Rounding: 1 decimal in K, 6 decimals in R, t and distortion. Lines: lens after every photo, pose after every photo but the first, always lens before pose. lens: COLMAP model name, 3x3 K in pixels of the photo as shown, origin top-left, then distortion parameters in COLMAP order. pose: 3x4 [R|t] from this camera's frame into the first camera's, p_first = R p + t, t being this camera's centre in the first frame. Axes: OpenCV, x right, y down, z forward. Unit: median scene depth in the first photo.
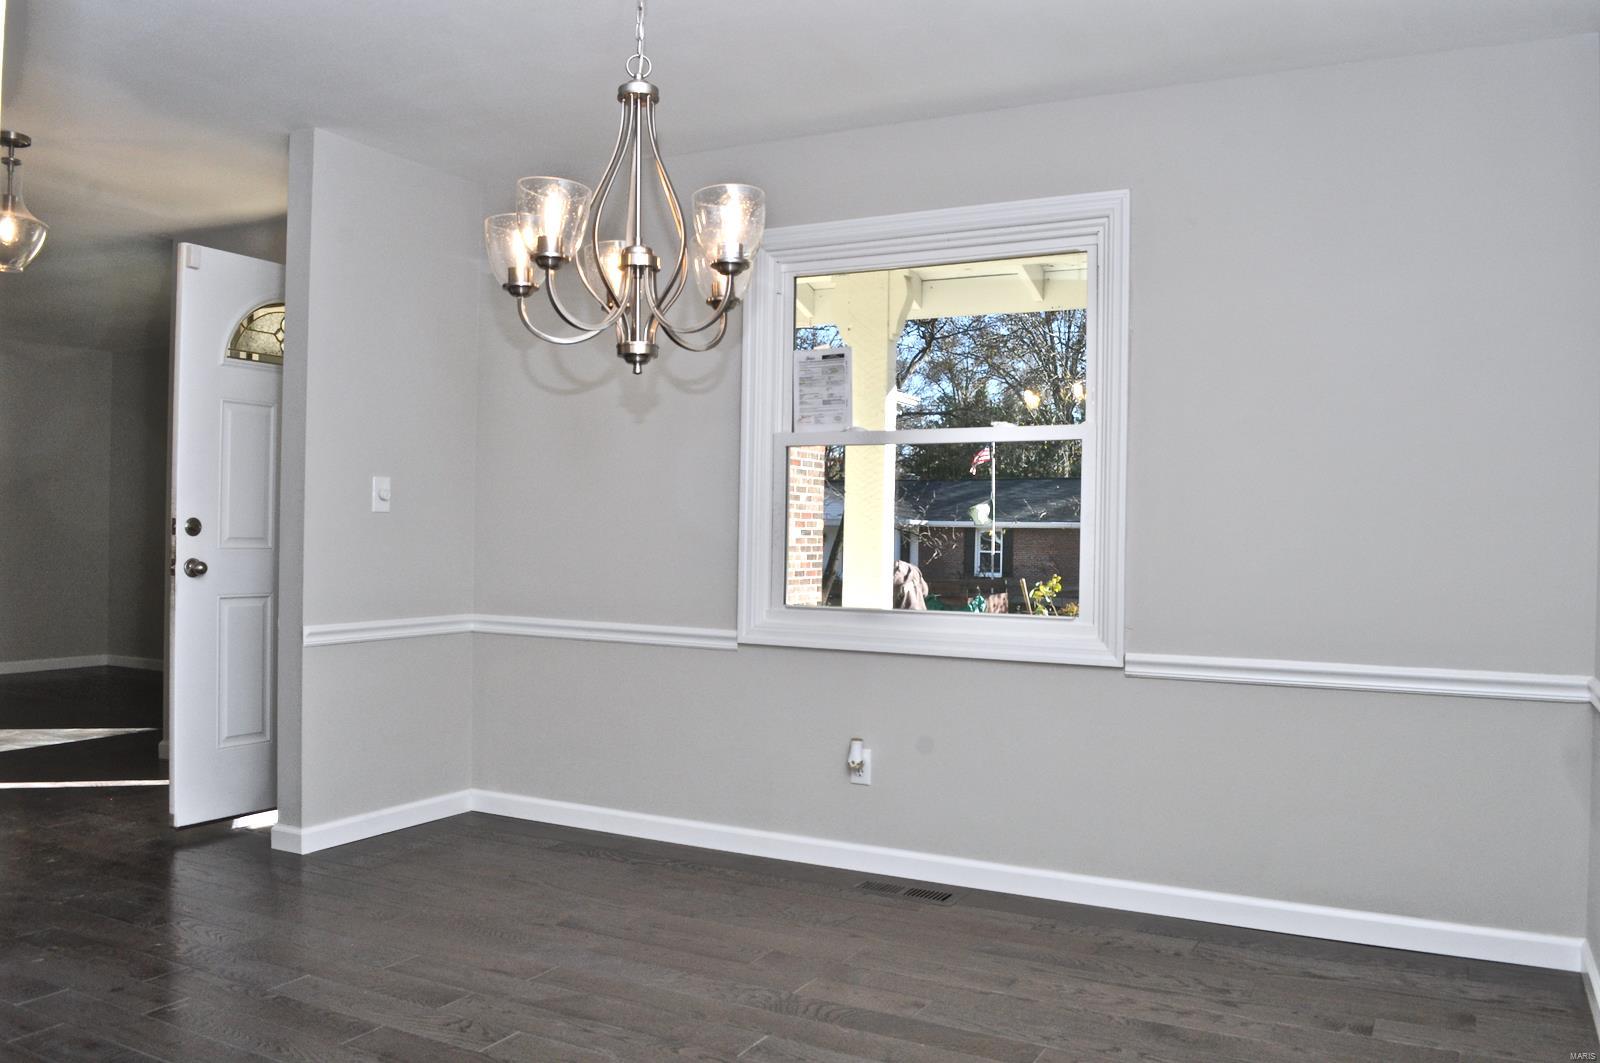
lens RADIAL K [[1256.3, 0, 796.3], [0, 1256.3, 543.2], [0, 0, 1]] dist [-0.078601, -0.002162]
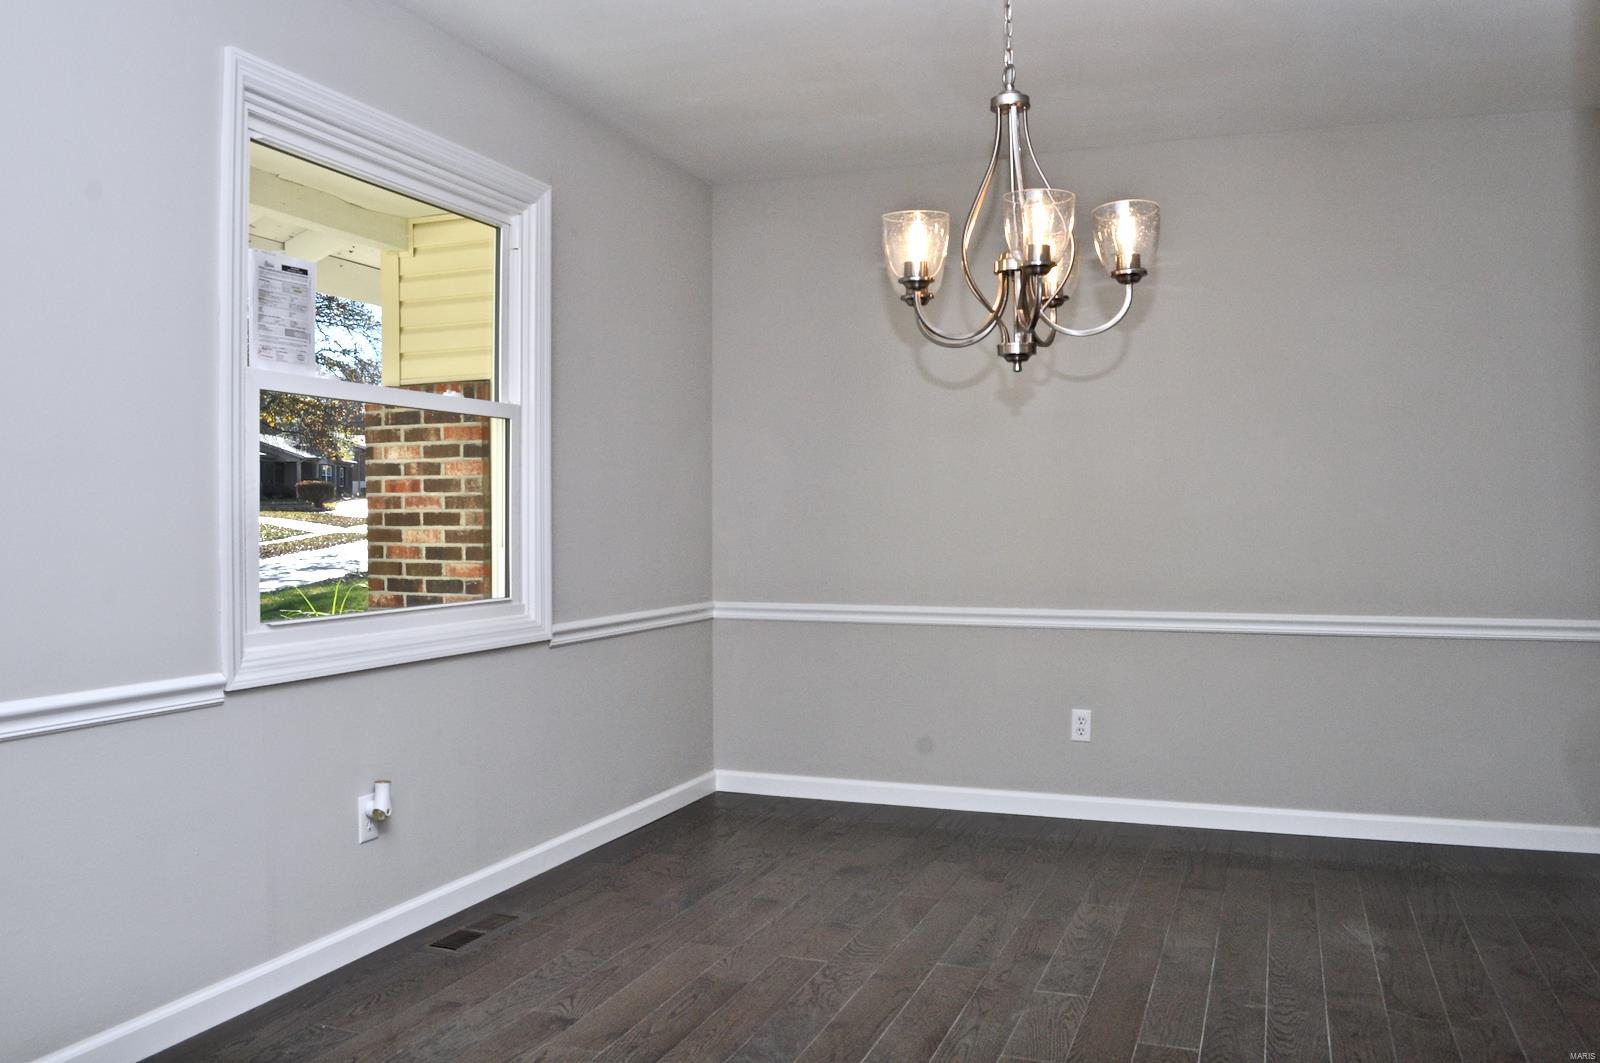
lens RADIAL K [[1256.3, 0, 796.3], [0, 1256.3, 543.2], [0, 0, 1]] dist [-0.078601, -0.002162]
pose [[-0.121821, -0.034967, 0.991936, -0.962075], [0.002953, 0.999362, 0.035592, -0.023301], [-0.992548, 0.007265, -0.121640, 1.086239]]
